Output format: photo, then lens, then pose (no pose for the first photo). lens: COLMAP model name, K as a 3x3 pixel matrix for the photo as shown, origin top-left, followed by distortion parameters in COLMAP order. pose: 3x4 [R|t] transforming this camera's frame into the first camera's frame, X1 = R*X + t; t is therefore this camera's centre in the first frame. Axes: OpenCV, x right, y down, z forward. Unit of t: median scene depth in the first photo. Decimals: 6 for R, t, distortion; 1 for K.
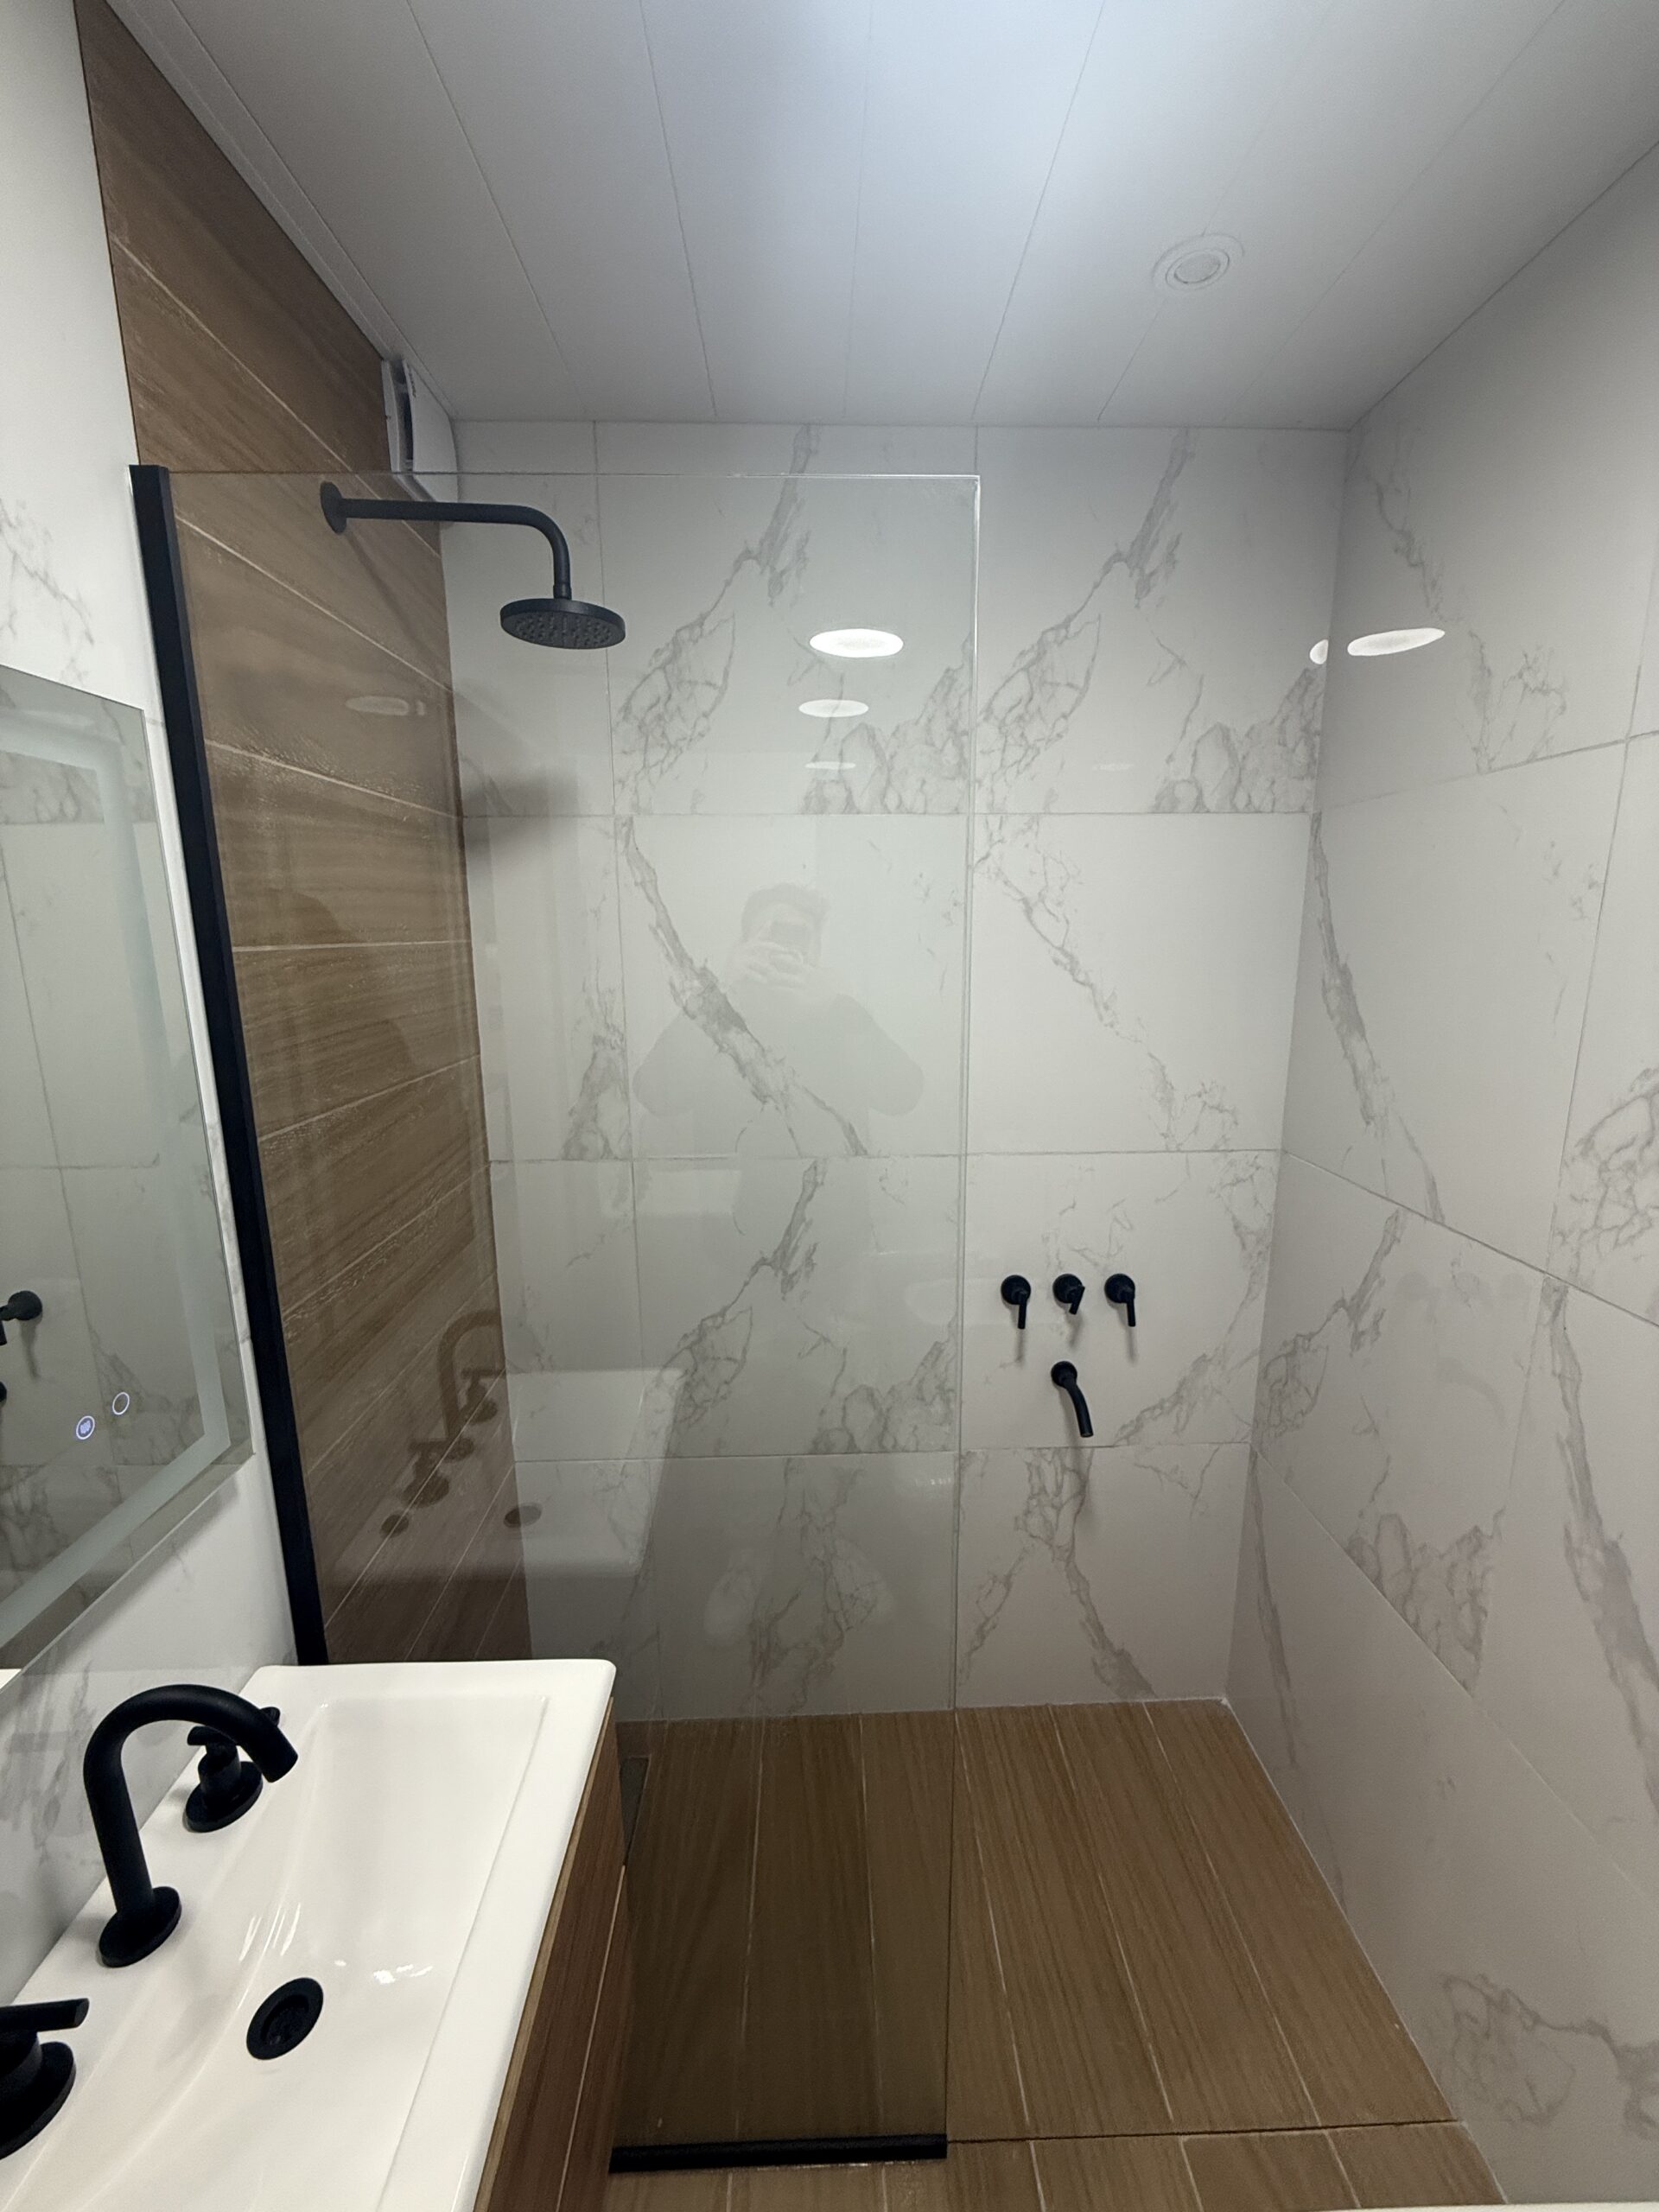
lens RADIAL K [[882.8, 0, 821.3], [0, 882.8, 1103.7], [0, 0, 1]] dist [-0.001152, 0.000540]
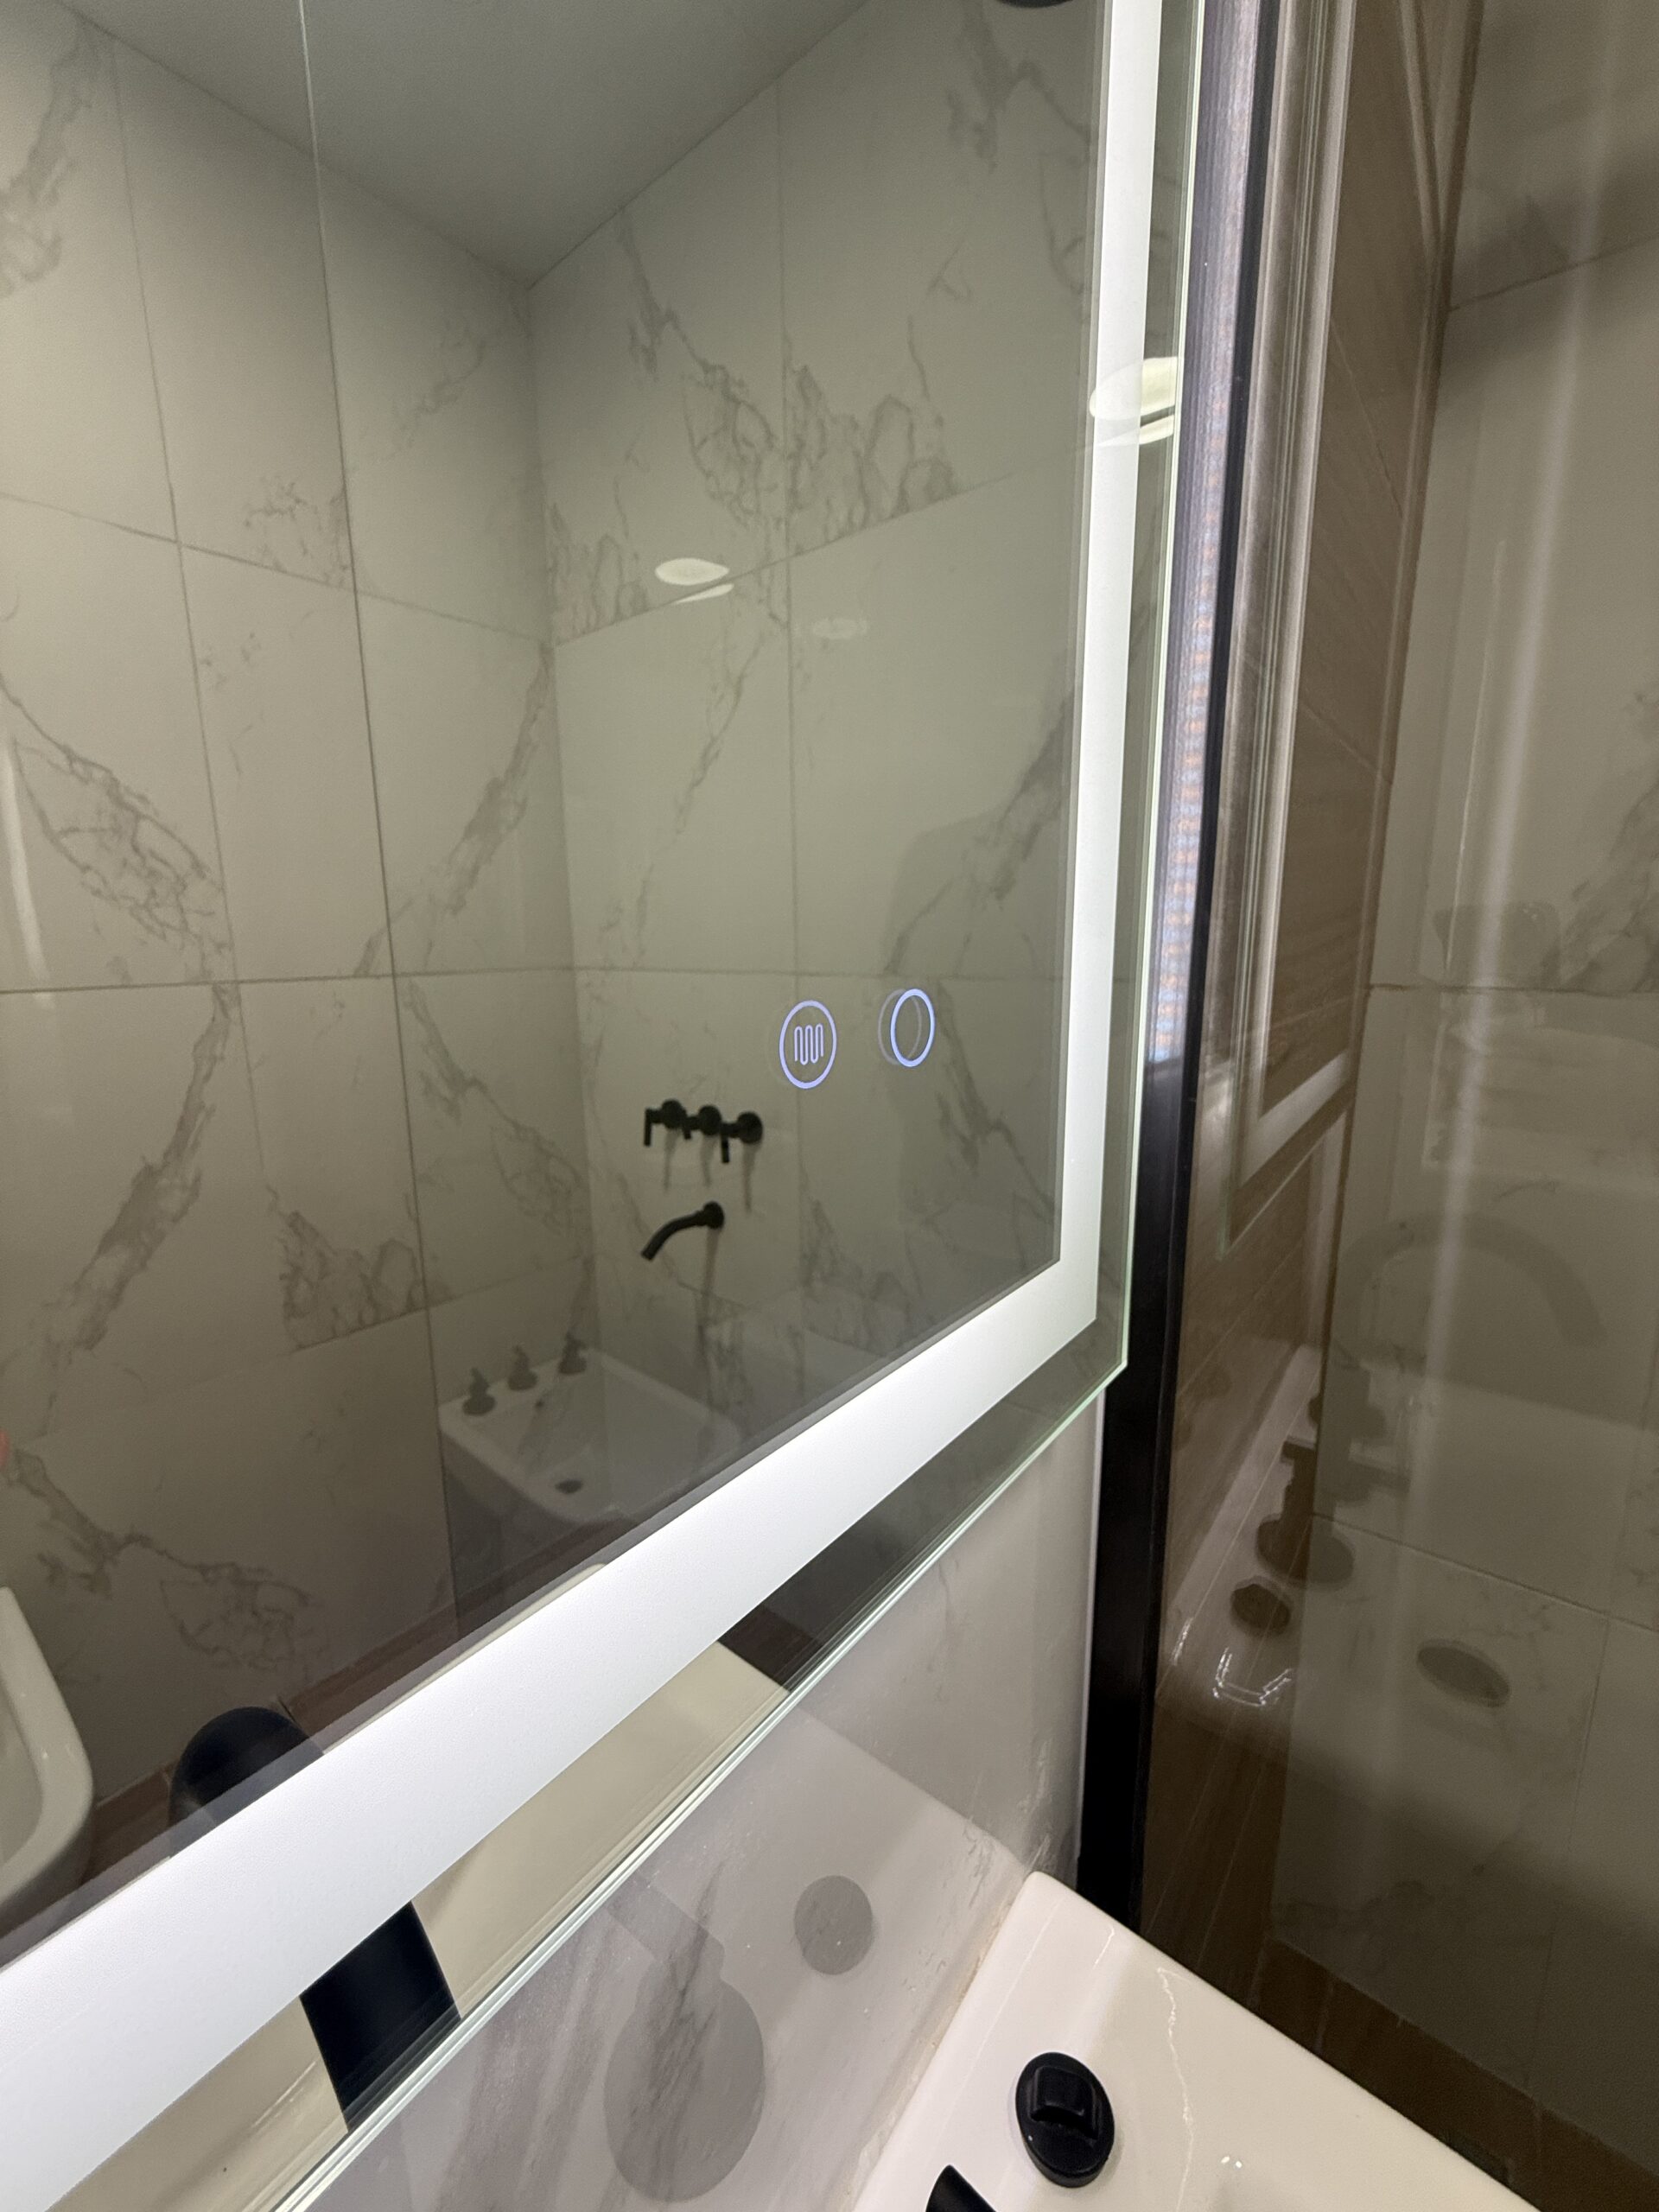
lens RADIAL K [[882.8, 0, 822.9], [0, 882.8, 1098.4], [0, 0, 1]] dist [-0.001152, 0.000540]
pose [[0.772995, 0.118620, -0.623224, -0.316746], [-0.118785, 0.992053, 0.041490, 0.171944], [0.623192, 0.041958, 0.780942, 0.379332]]
